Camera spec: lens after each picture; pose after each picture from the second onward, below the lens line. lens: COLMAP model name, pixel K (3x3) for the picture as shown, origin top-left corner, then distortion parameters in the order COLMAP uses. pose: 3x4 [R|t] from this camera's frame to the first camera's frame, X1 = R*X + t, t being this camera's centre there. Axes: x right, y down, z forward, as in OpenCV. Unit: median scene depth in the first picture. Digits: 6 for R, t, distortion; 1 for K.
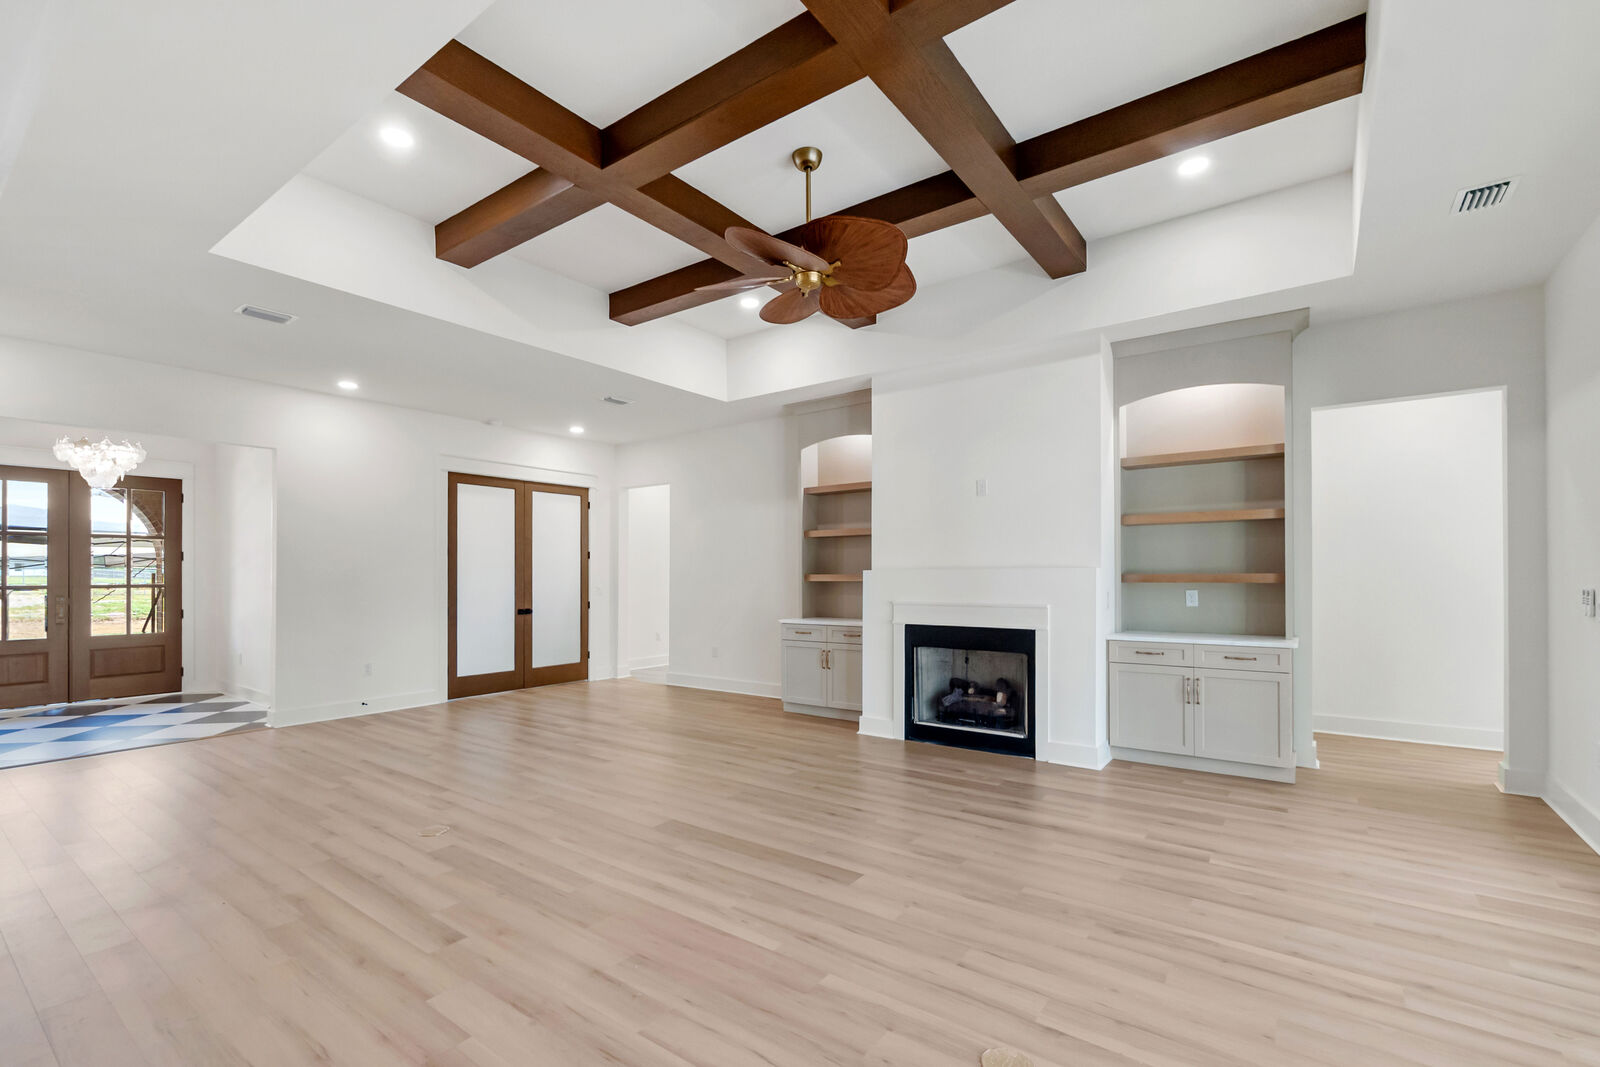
lens RADIAL K [[725.3, 0, 787.3], [0, 725.3, 565.6], [0, 0, 1]] dist [-0.001849, -0.000527]
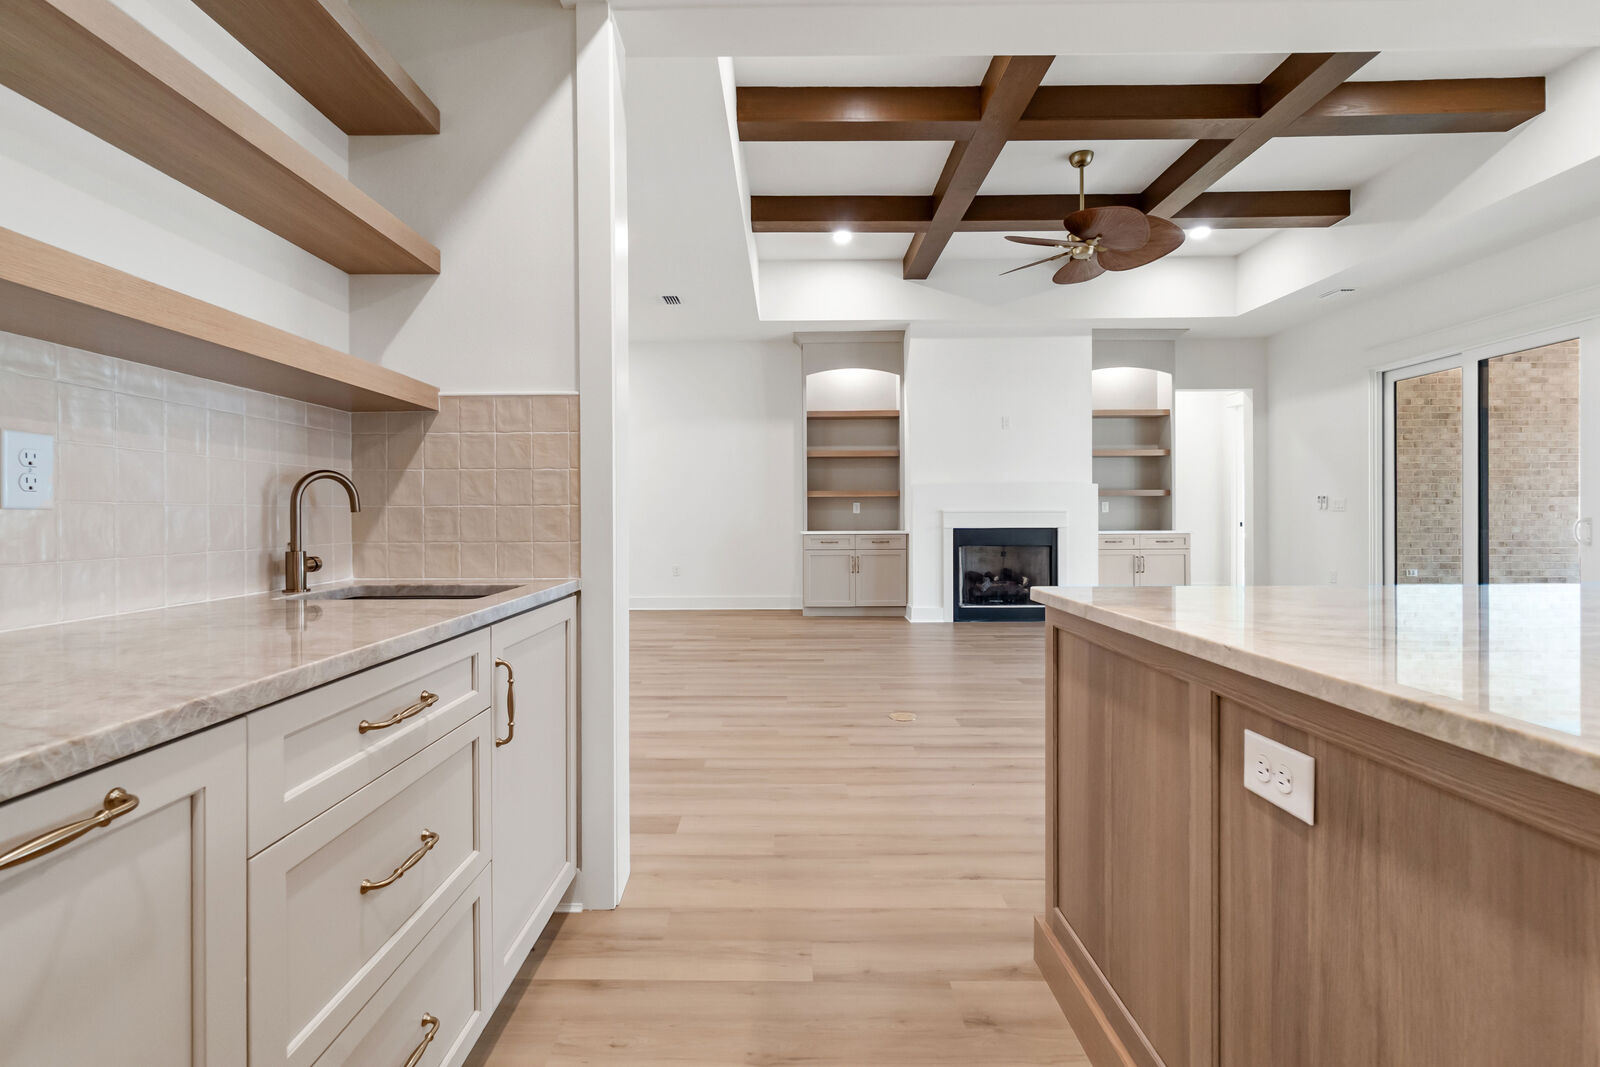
lens RADIAL K [[705.9, 0, 800.1], [0, 705.9, 514.4], [0, 0, 1]] dist [0.000184, -0.000073]
pose [[0.800796, -0.001055, 0.598936, -0.849186], [-0.005261, 0.999947, 0.008796, 0.052383], [-0.598914, -0.010194, 0.800749, 0.210303]]
